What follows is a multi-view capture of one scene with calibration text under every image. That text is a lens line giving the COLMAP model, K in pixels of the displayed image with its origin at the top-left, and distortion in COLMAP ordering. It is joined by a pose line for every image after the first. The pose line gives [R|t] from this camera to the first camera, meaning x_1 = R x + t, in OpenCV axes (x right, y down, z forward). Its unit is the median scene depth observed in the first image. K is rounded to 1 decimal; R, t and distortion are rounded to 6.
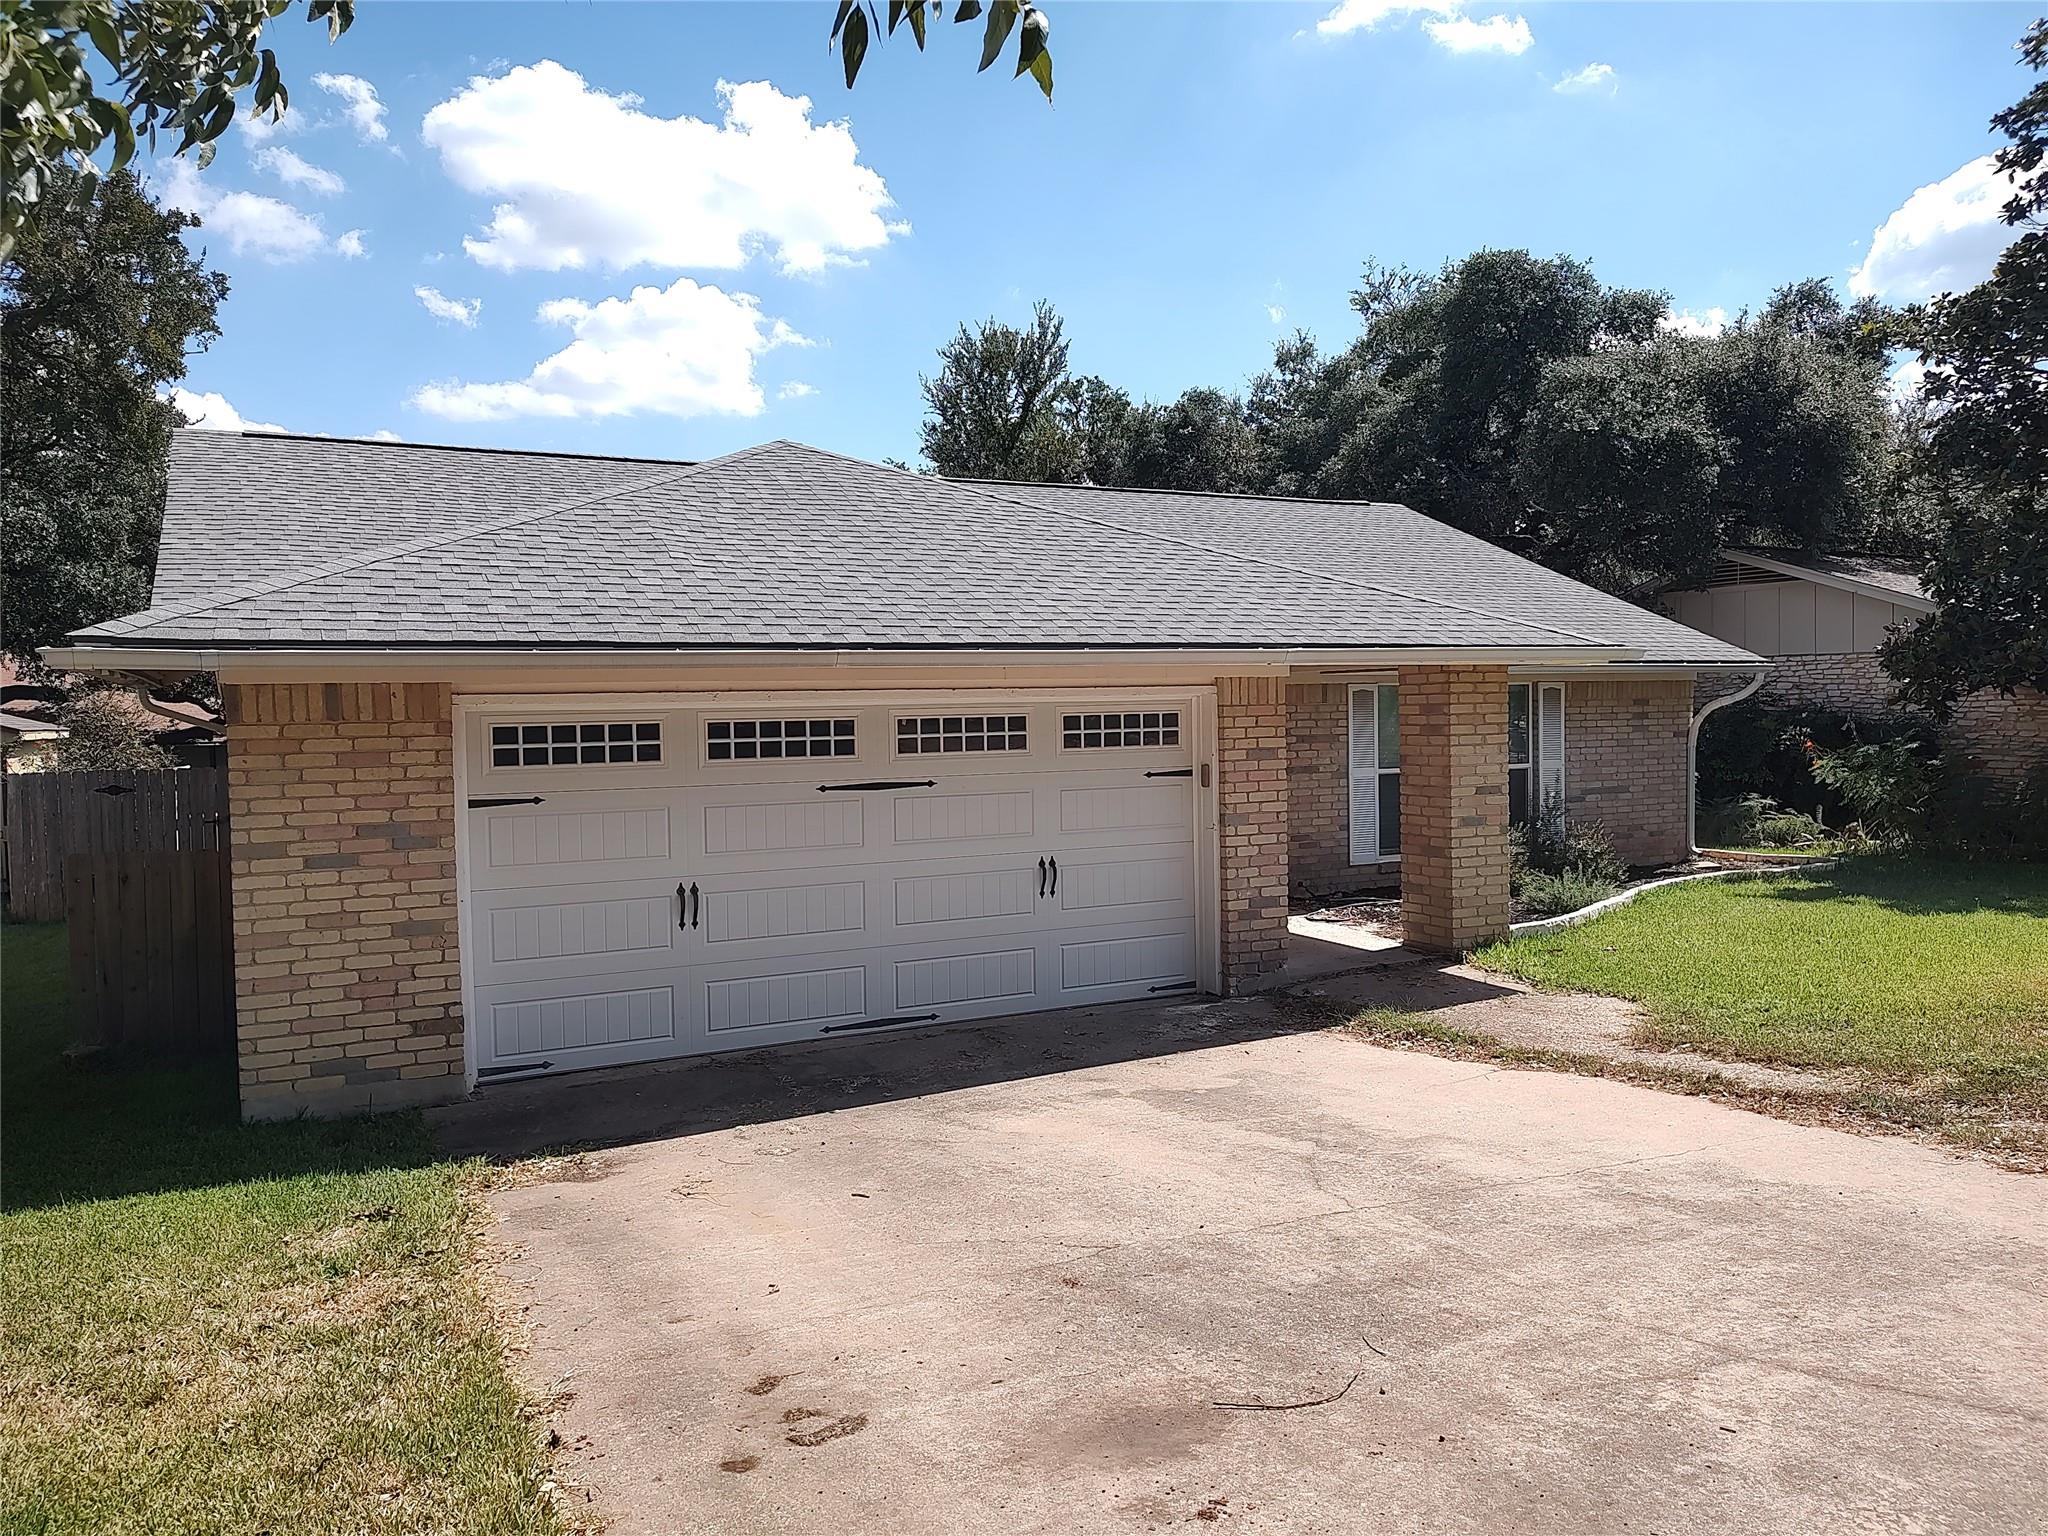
lens RADIAL K [[1474.1, 0, 1034.8], [0, 1474.1, 763.8], [0, 0, 1]] dist [0.052987, -0.059196]
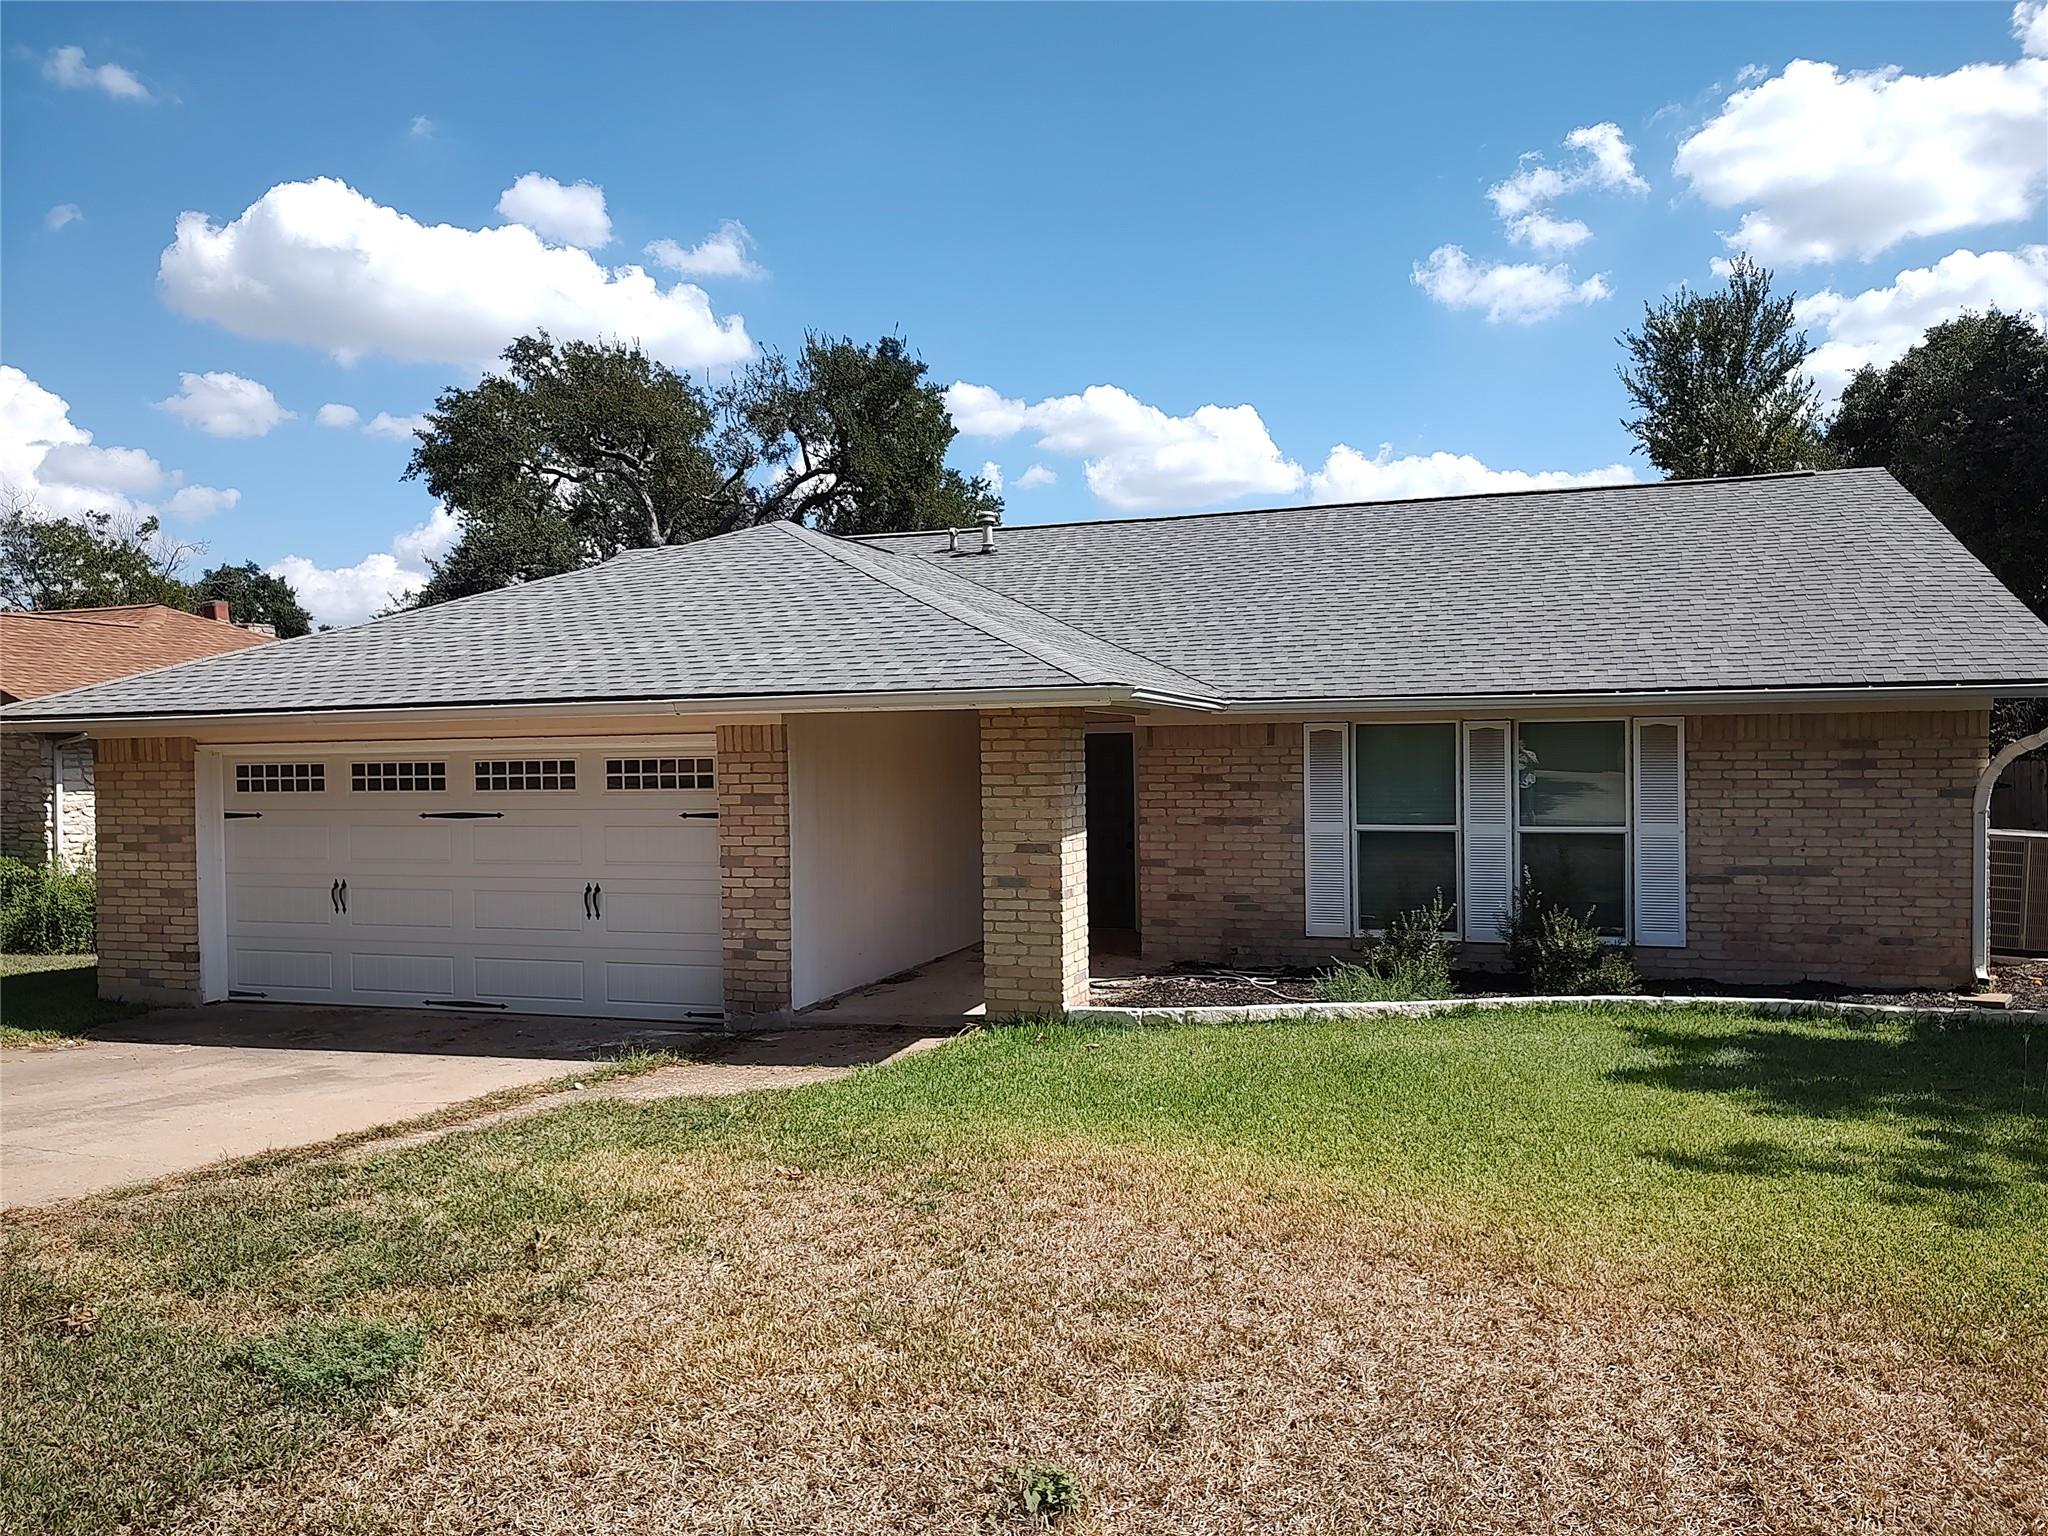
lens RADIAL K [[1474.1, 0, 1034.8], [0, 1474.1, 763.8], [0, 0, 1]] dist [0.052987, -0.059196]
pose [[0.695259, 0.013067, -0.718640, 1.090936], [-0.025904, 0.999641, -0.006885, -0.031330], [0.718292, 0.023403, 0.695348, 0.447665]]
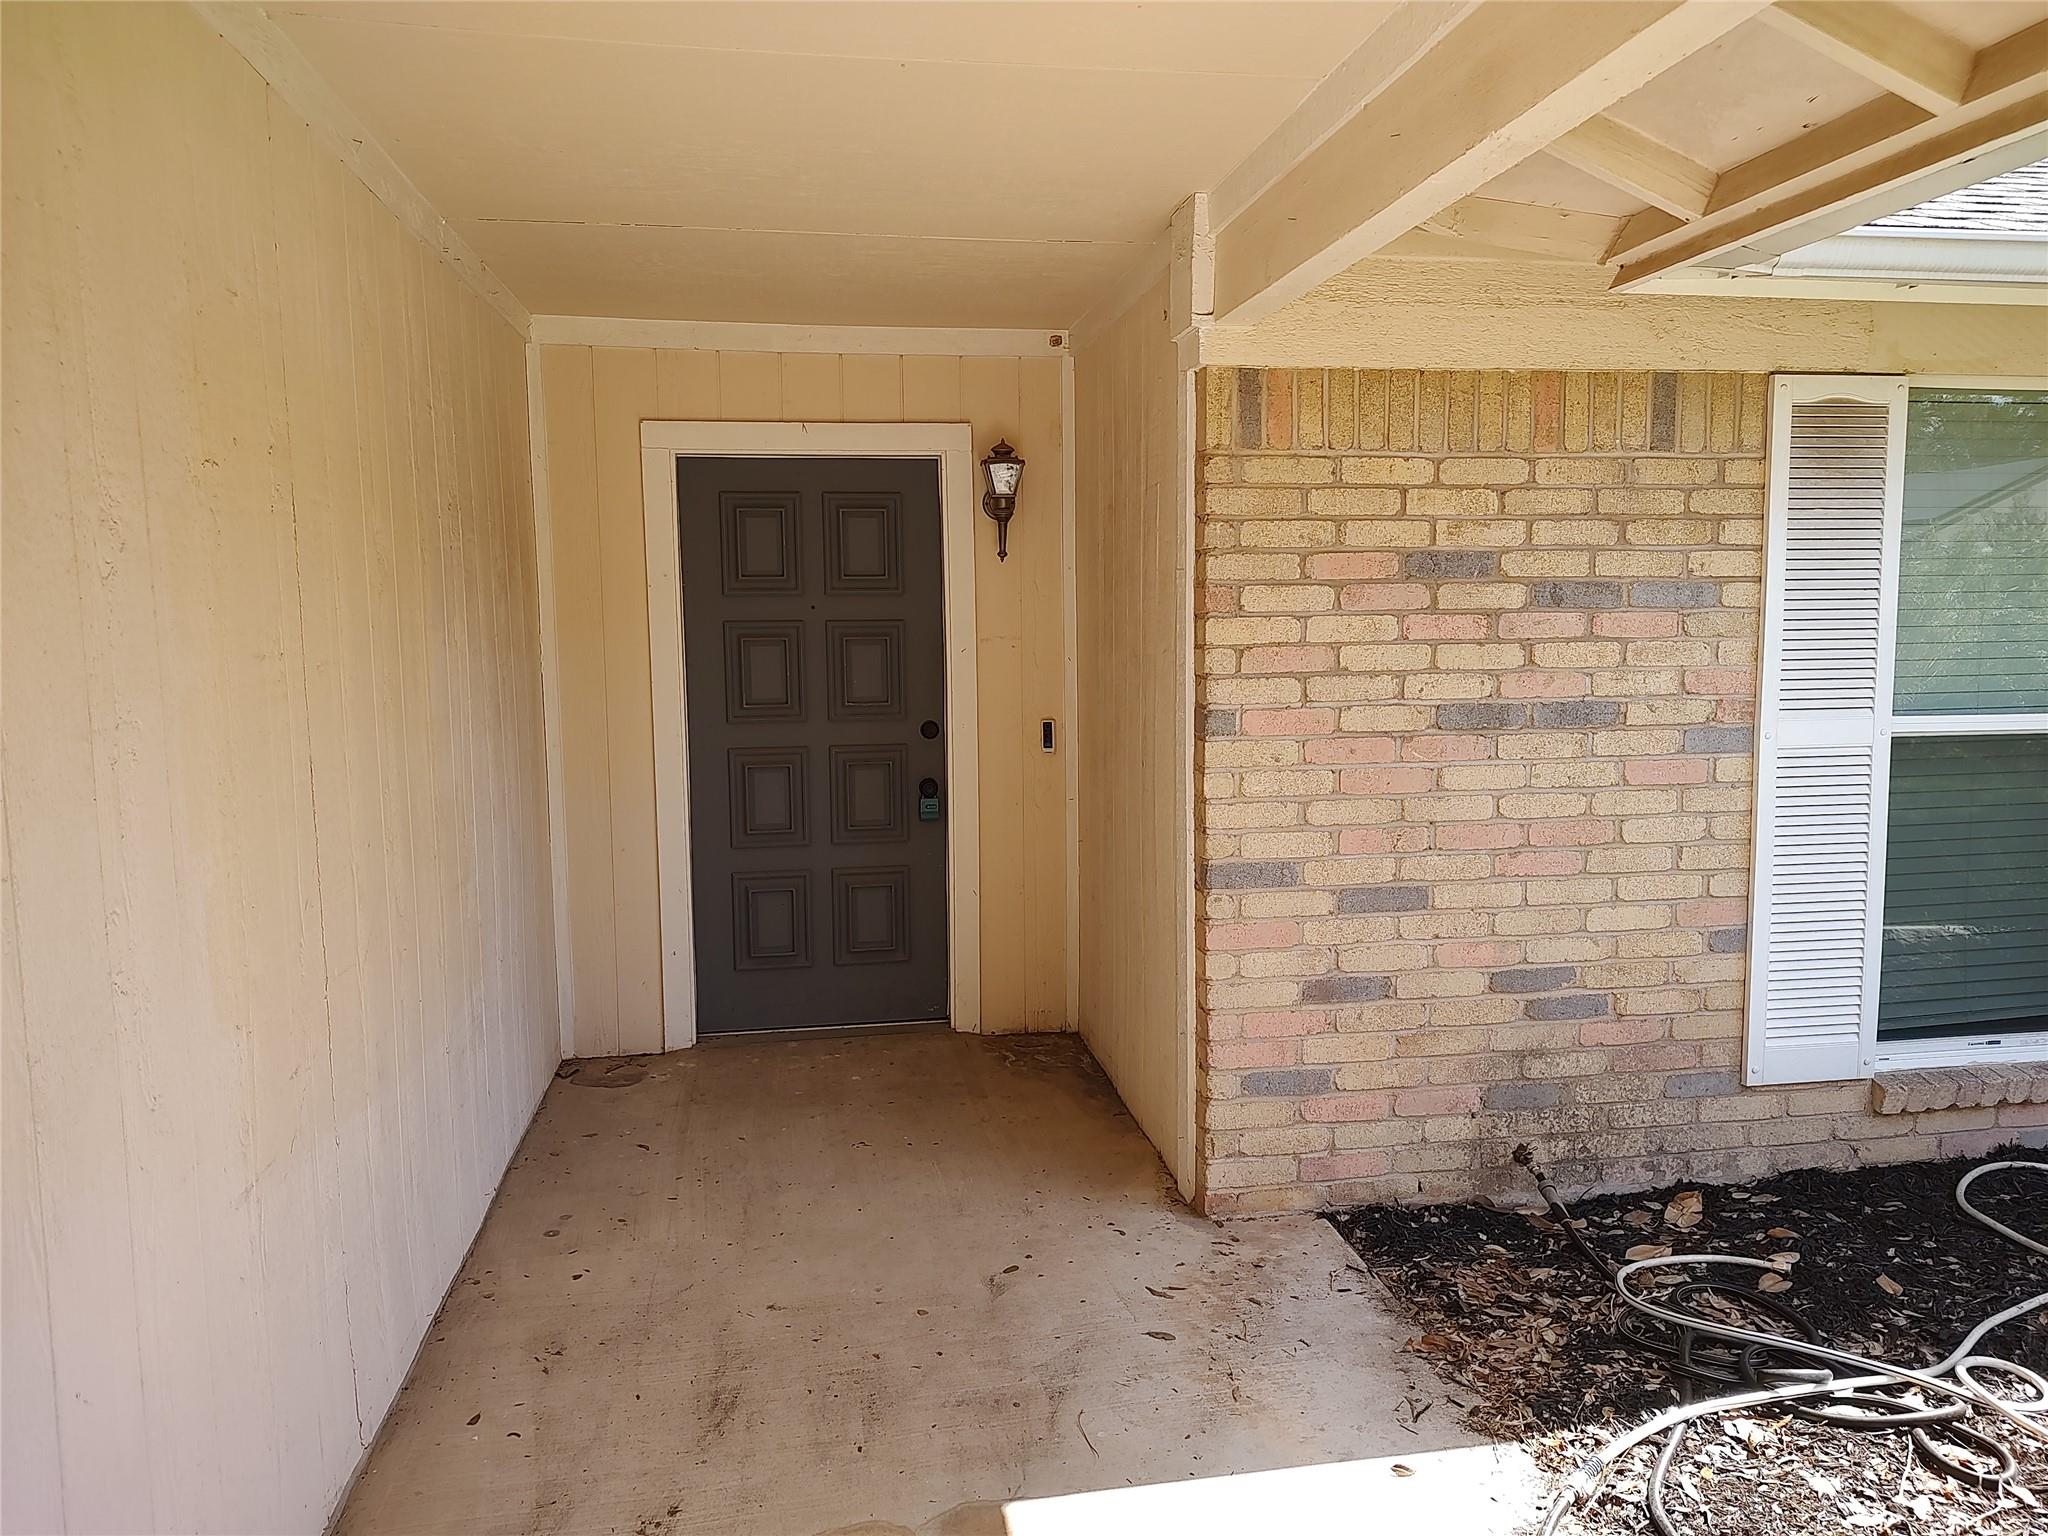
lens RADIAL K [[1474.1, 0, 1034.8], [0, 1474.1, 763.8], [0, 0, 1]] dist [0.052987, -0.059196]
pose [[0.952445, 0.038246, -0.302302, 0.261022], [-0.016197, 0.997044, 0.075110, -0.008178], [0.304281, -0.066642, 0.950248, 1.093199]]
